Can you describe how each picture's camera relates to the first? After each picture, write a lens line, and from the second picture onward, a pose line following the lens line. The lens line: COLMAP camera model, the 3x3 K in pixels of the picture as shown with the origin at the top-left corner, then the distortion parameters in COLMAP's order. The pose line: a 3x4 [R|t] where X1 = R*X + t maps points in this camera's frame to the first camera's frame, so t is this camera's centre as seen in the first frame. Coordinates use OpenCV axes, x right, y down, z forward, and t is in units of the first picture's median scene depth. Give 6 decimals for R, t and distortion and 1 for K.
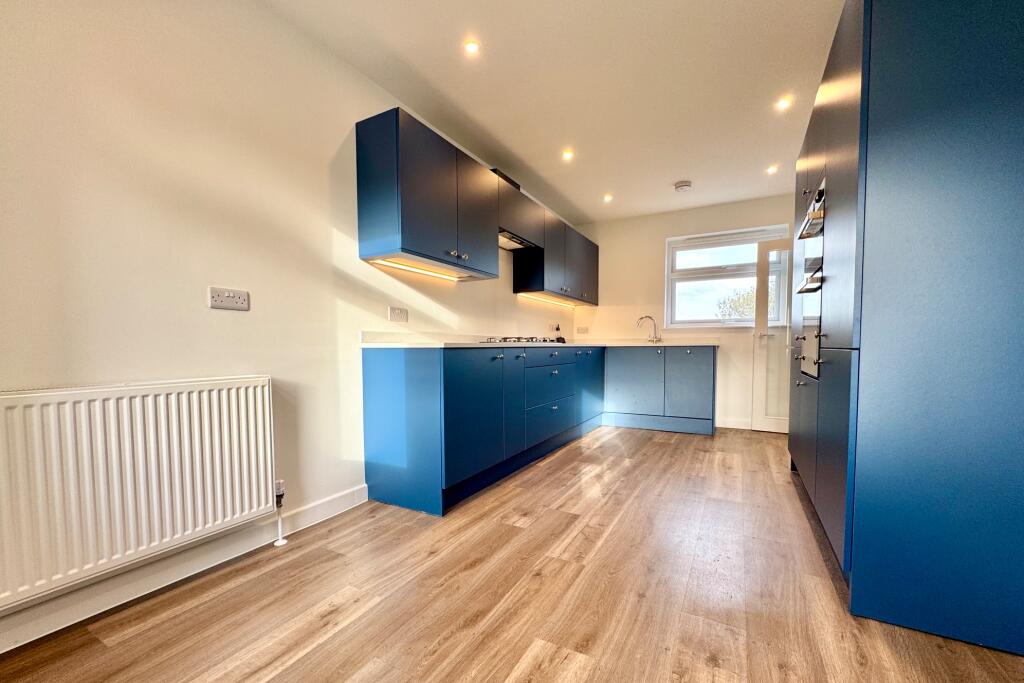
lens RADIAL K [[408.7, 0, 513.6], [0, 408.7, 343.9], [0, 0, 1]] dist [0.000306, 0.000058]
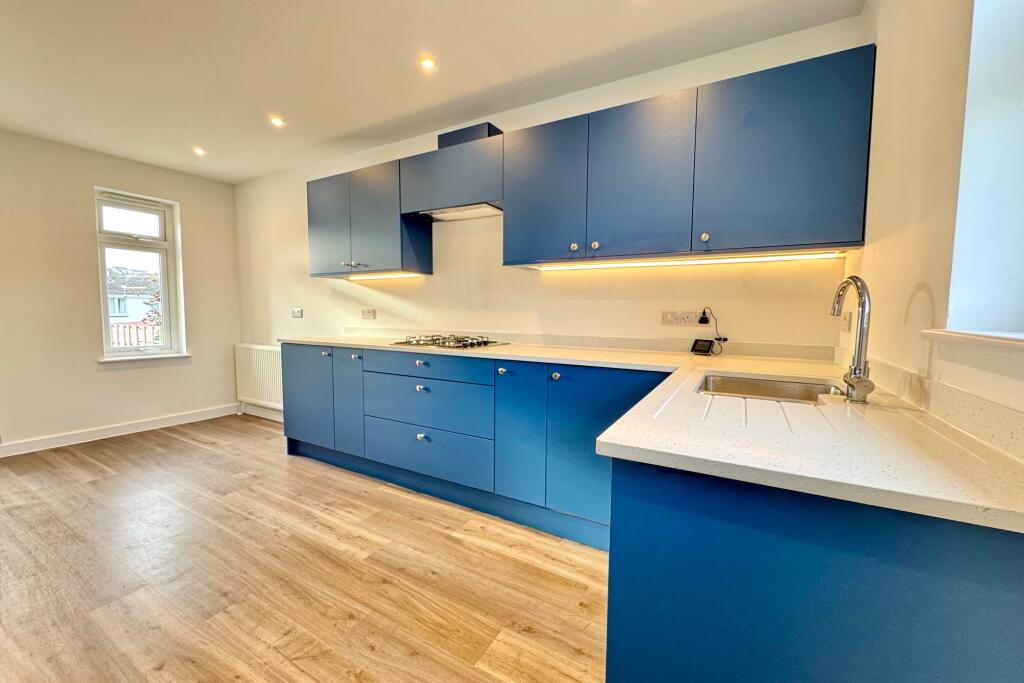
lens RADIAL K [[408.7, 0, 509.1], [0, 408.7, 340.8], [0, 0, 1]] dist [0.000306, 0.000058]
pose [[-0.020378, 0.081260, -0.996485, 0.963446], [0.001746, 0.996693, 0.081241, -0.086968], [0.999791, -0.000084, -0.020452, 1.394633]]
